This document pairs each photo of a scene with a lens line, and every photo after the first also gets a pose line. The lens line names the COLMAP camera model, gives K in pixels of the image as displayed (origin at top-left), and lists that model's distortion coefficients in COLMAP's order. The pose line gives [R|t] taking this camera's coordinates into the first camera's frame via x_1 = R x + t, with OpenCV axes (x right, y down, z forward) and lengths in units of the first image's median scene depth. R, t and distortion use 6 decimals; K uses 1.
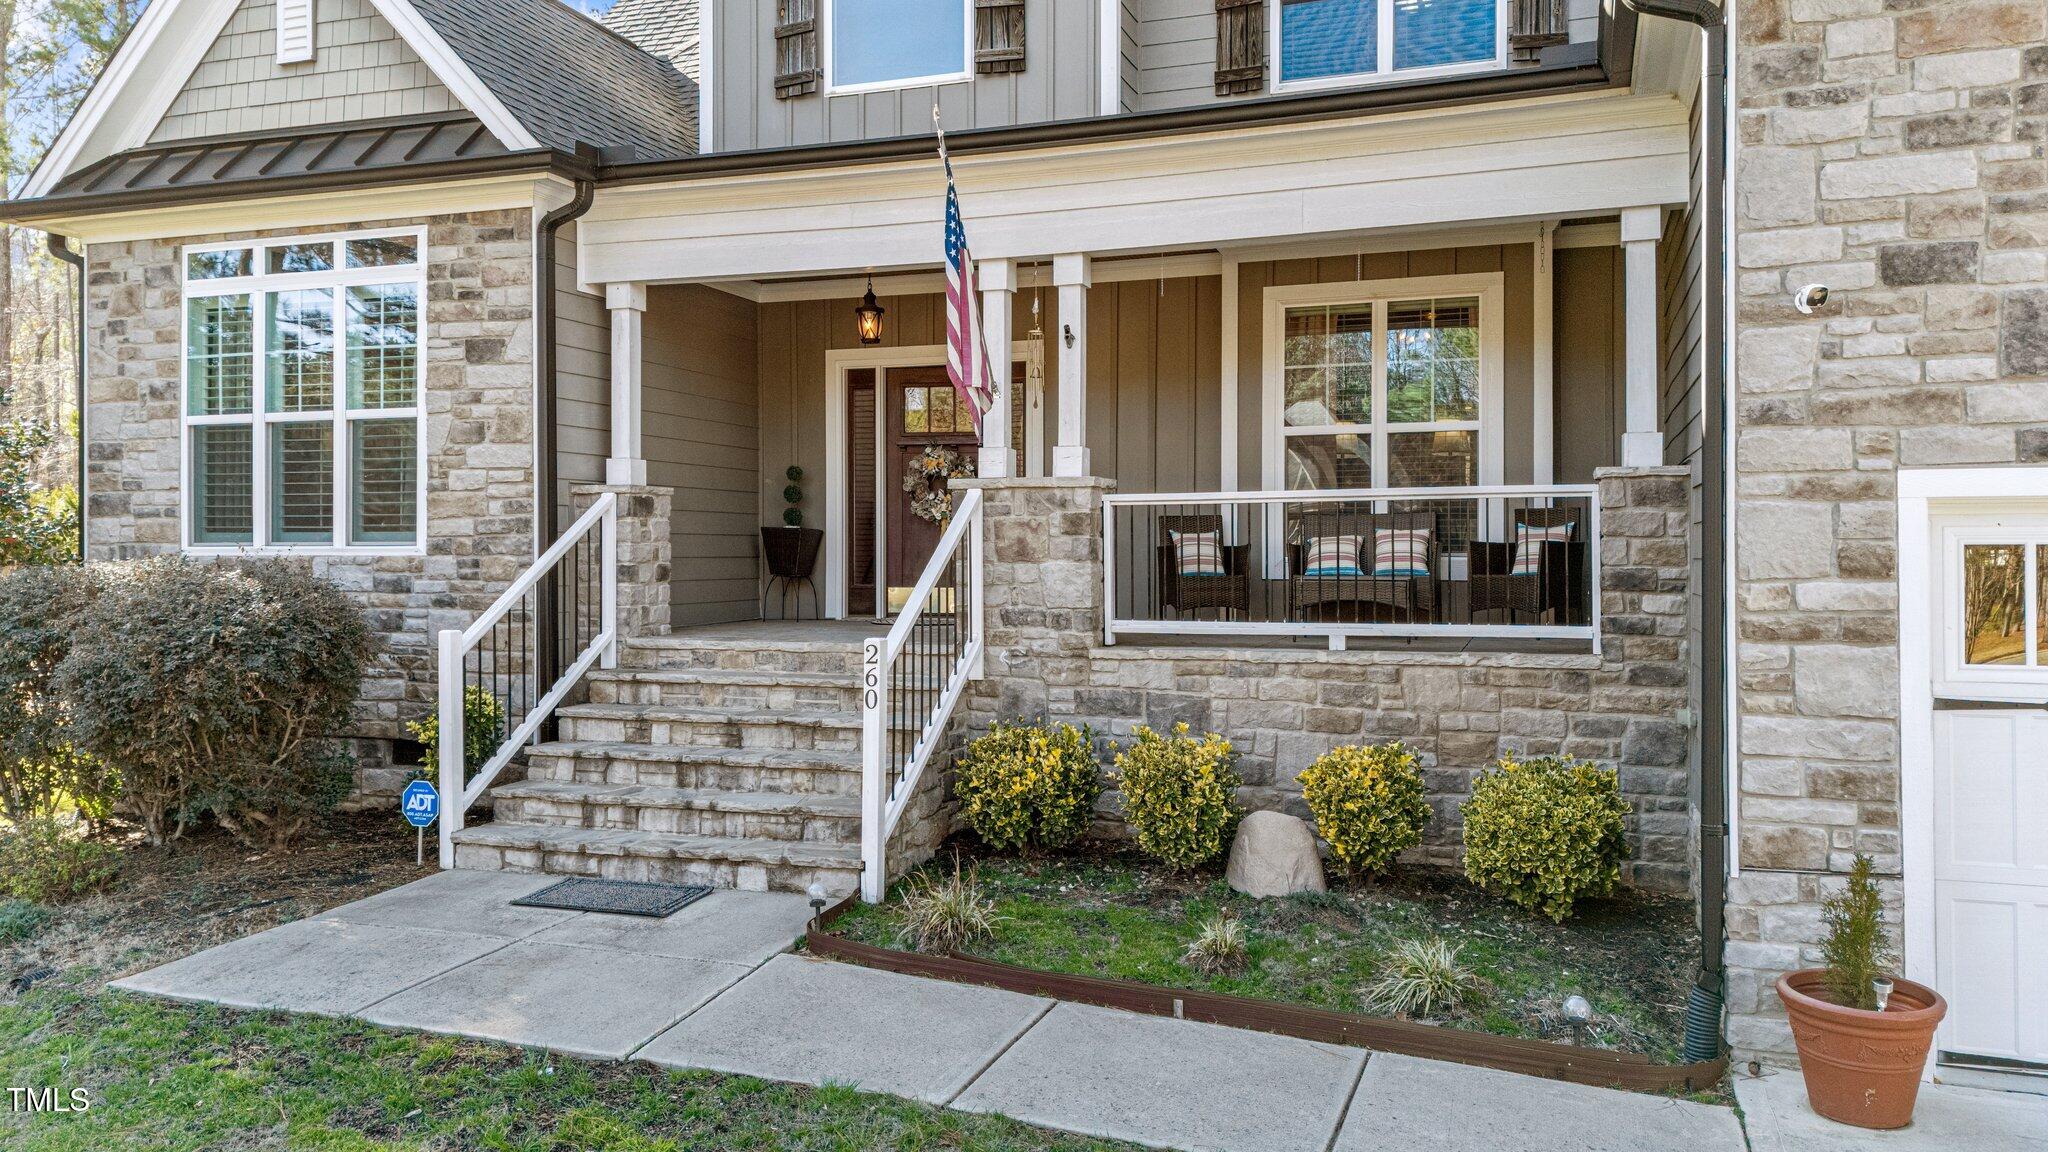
lens RADIAL K [[1508.9, 0, 1015.9], [0, 1508.9, 545.0], [0, 0, 1]] dist [0.135143, -0.192540]
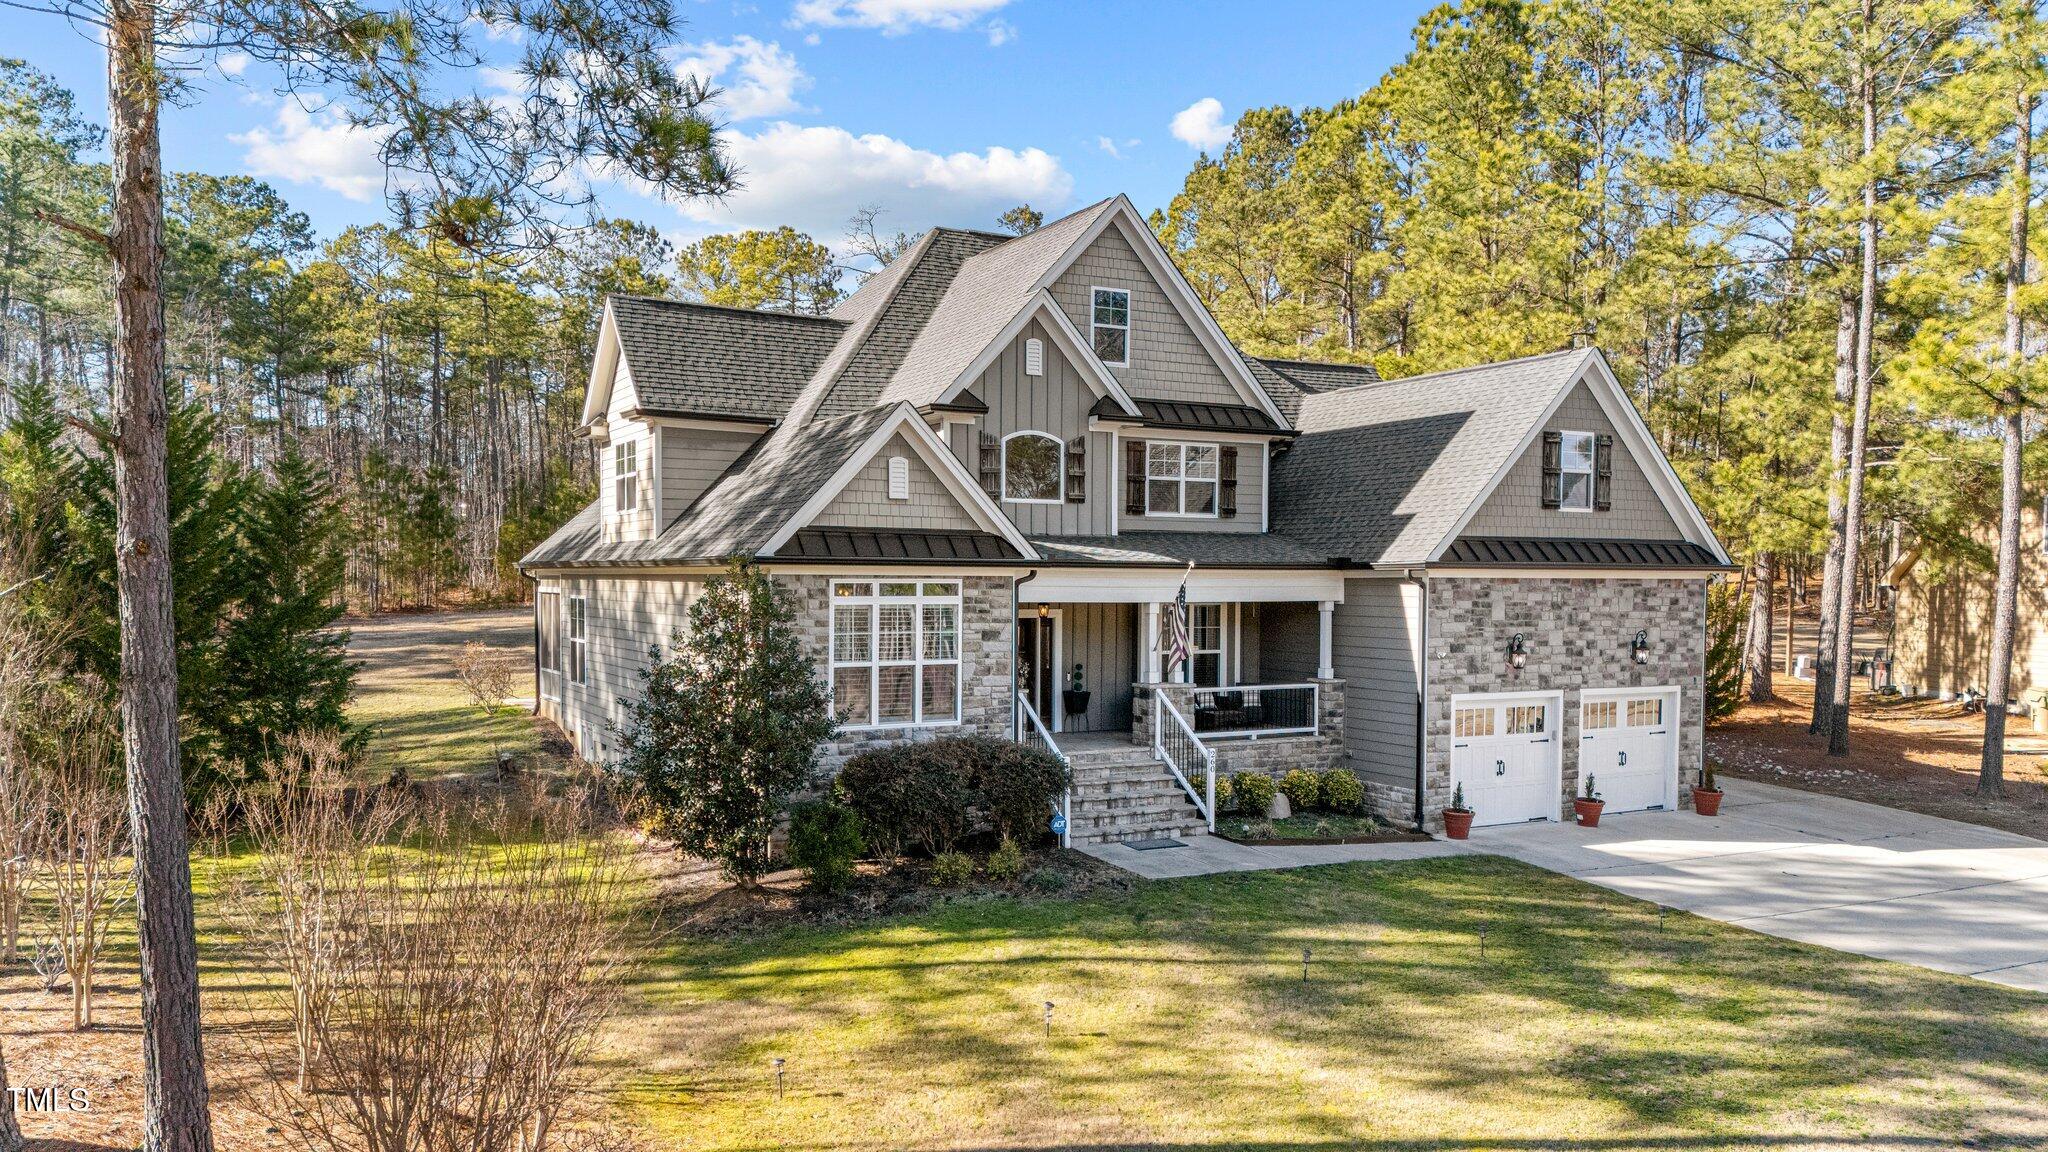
lens RADIAL K [[1515.0, 0, 974.6], [0, 1515.0, 648.7], [0, 0, 1]] dist [-0.004122, -0.001791]
pose [[0.680893, -0.032190, 0.731675, -2.182737], [-0.010789, 0.998484, 0.053968, -0.246673], [-0.732303, -0.044640, 0.679514, -0.579664]]
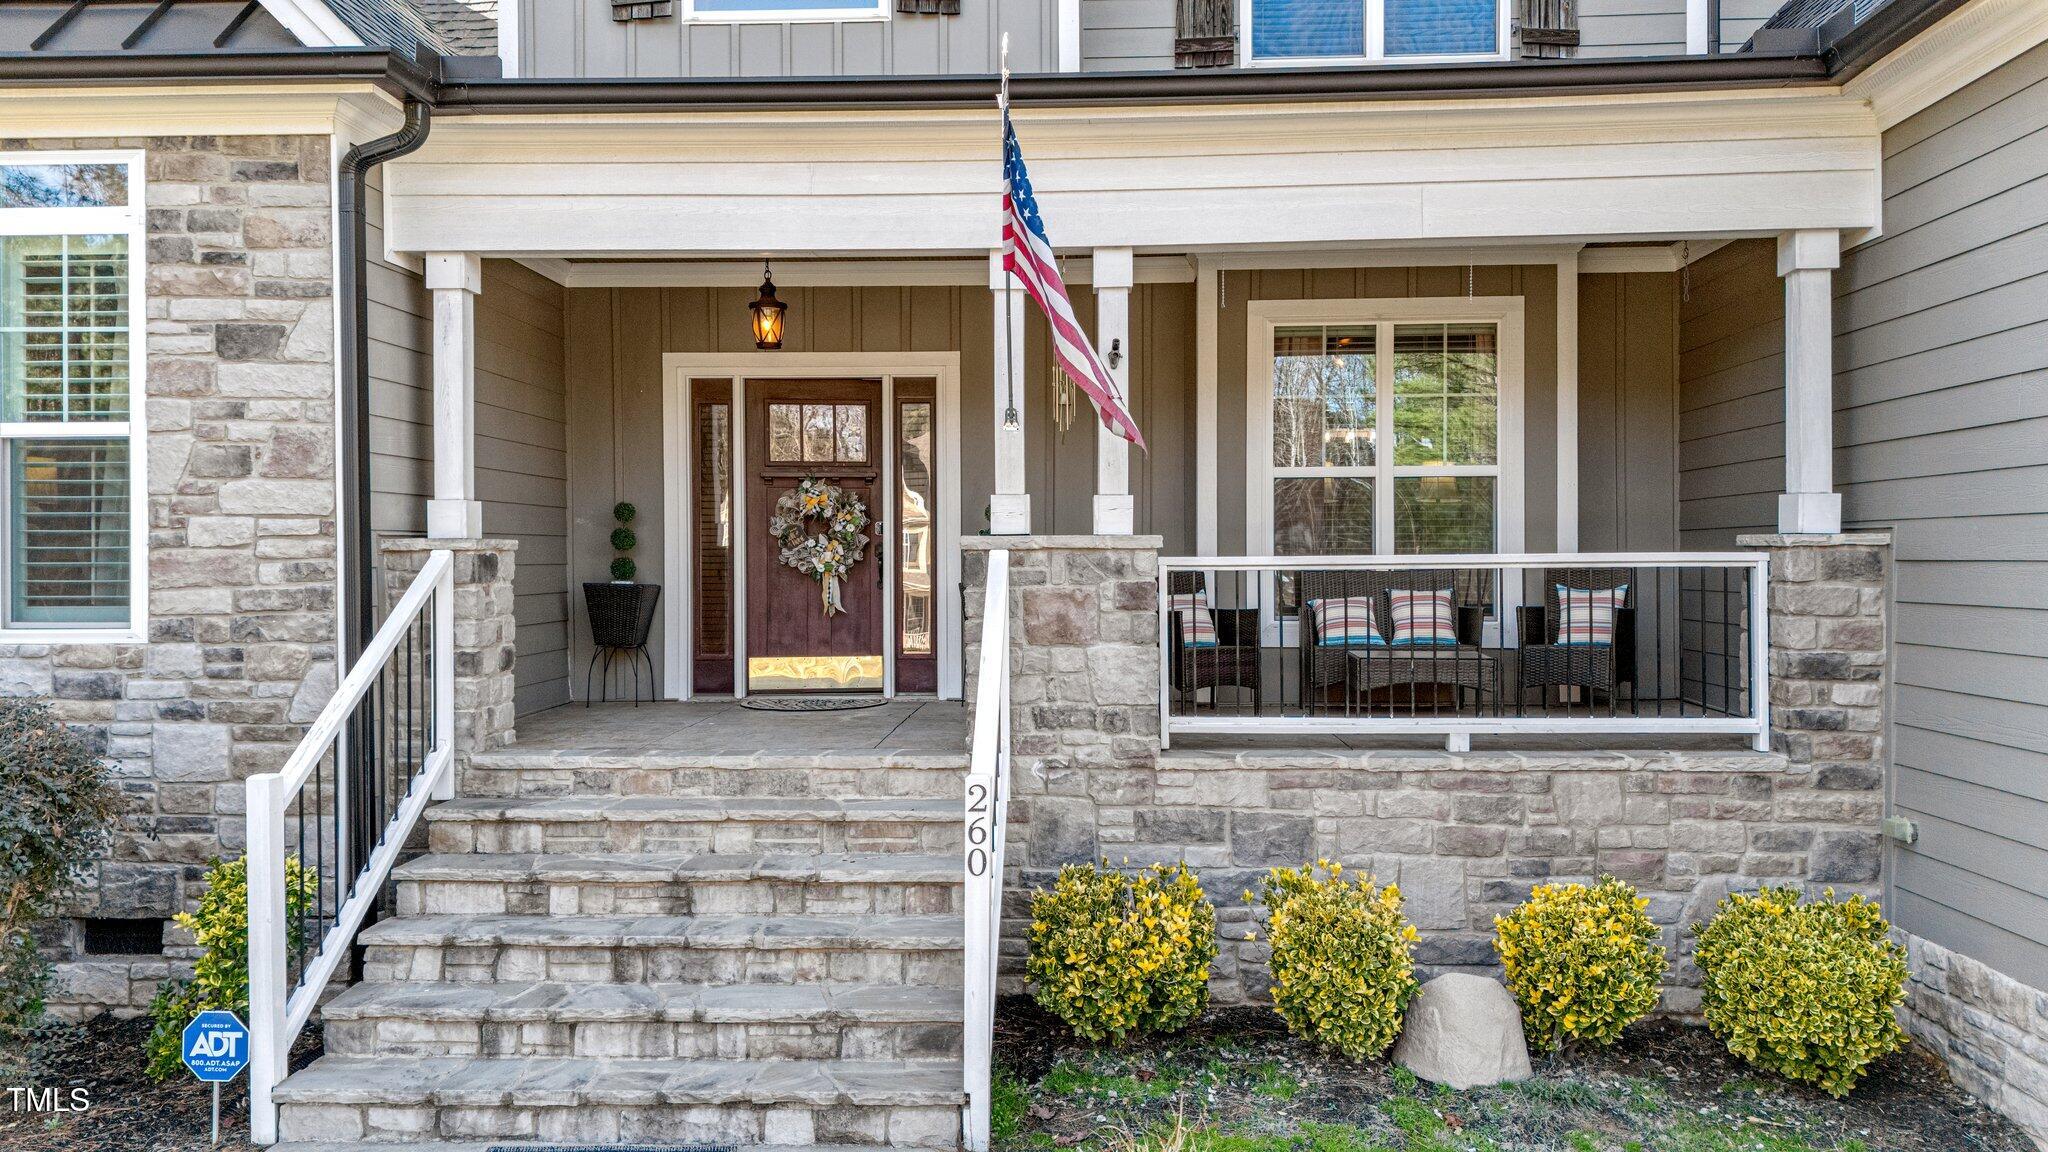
lens RADIAL K [[1518.8, 0, 1017.0], [0, 1518.8, 566.0], [0, 0, 1]] dist [0.086207, -0.084377]
pose [[0.956768, -0.004703, 0.290814, -0.236046], [0.001357, 0.999931, 0.011708, -0.037404], [-0.290849, -0.010808, 0.956708, 0.261878]]
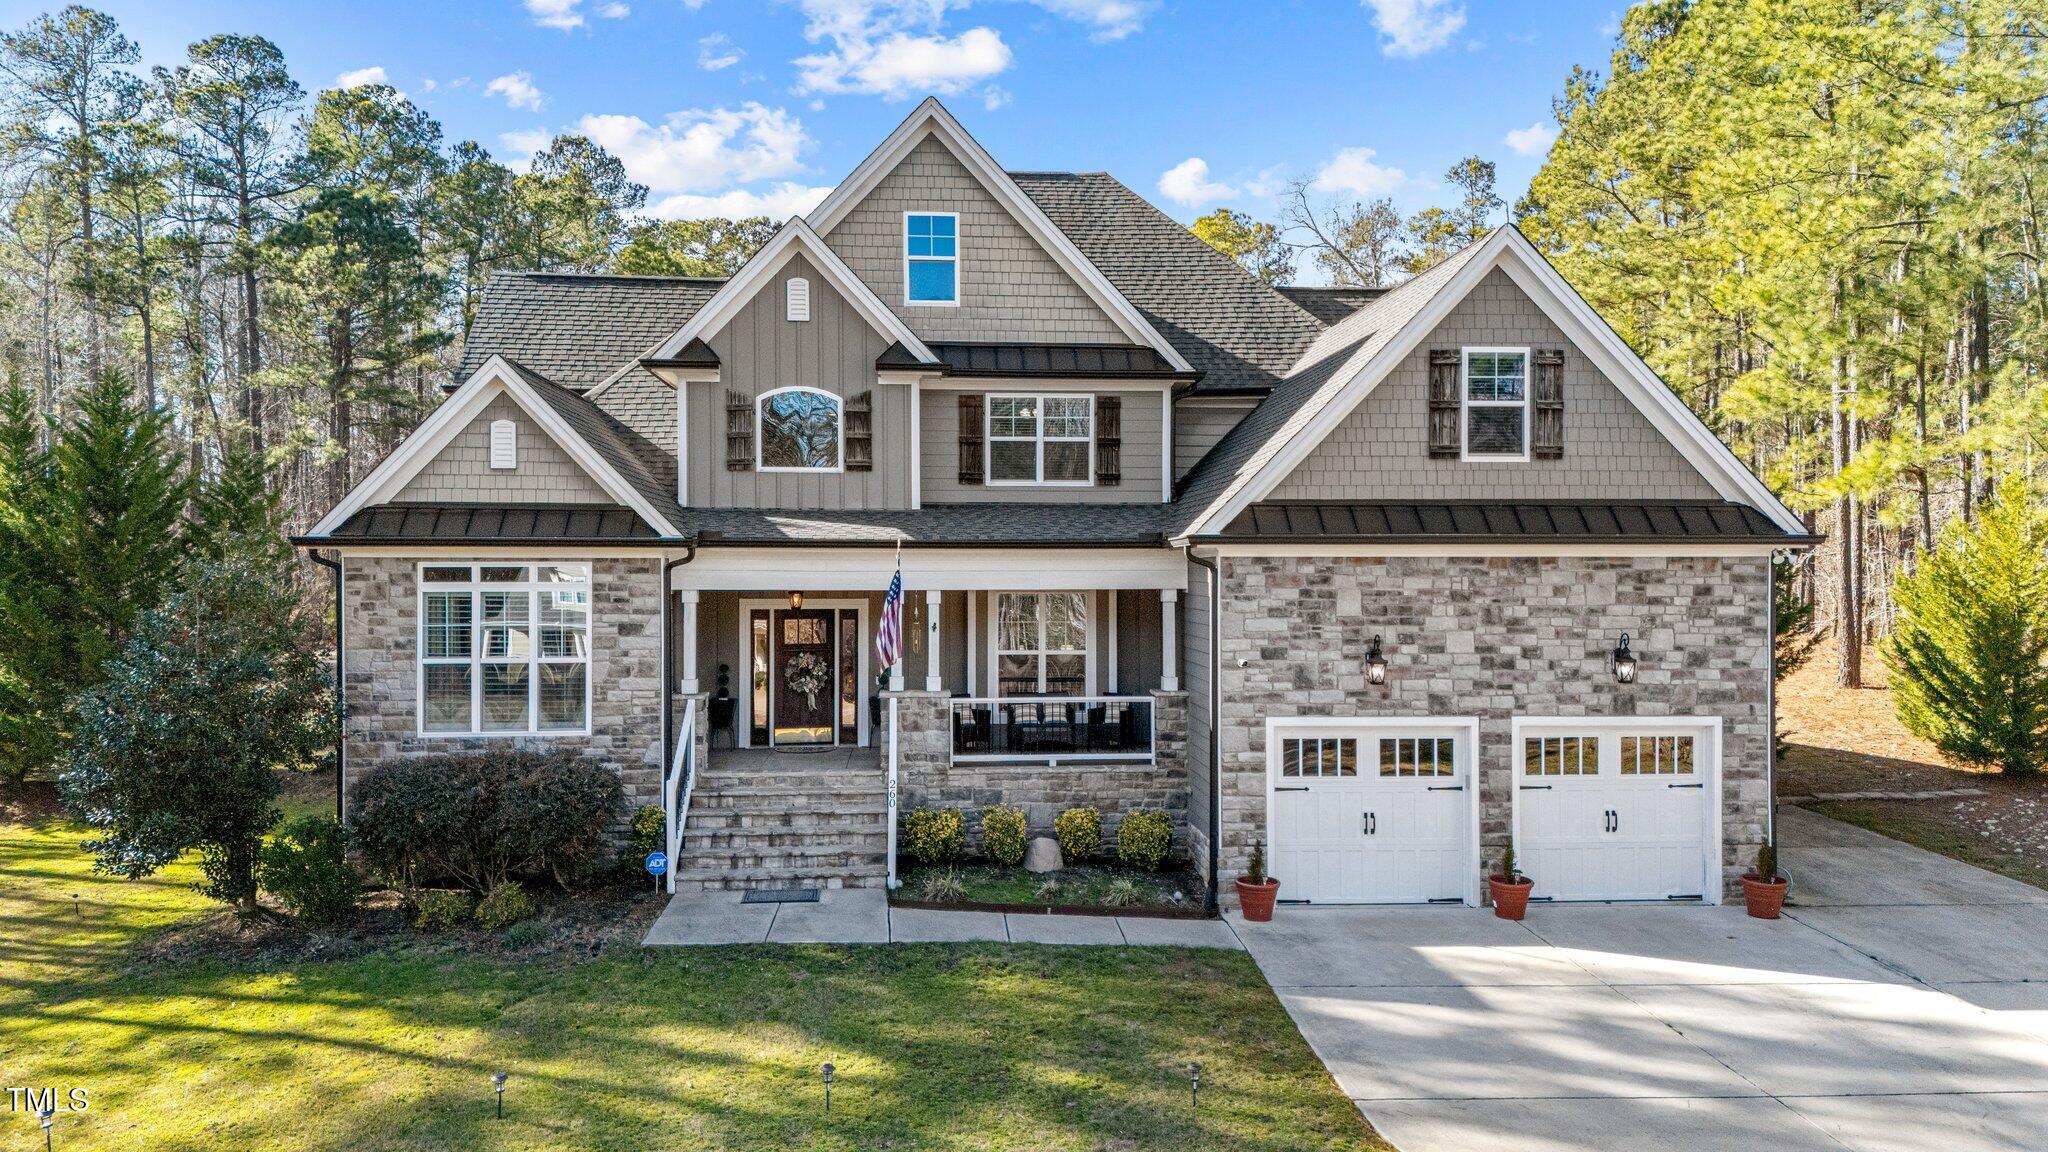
lens RADIAL K [[1505.8, 0, 1024.0], [0, 1505.8, 576.0], [0, 0, 1]] dist [0.124117, -0.263109]
pose [[0.912613, -0.002914, 0.408814, -0.723998], [-0.002927, 0.999902, 0.013662, -0.237660], [-0.408814, -0.013665, 0.912516, -1.023986]]
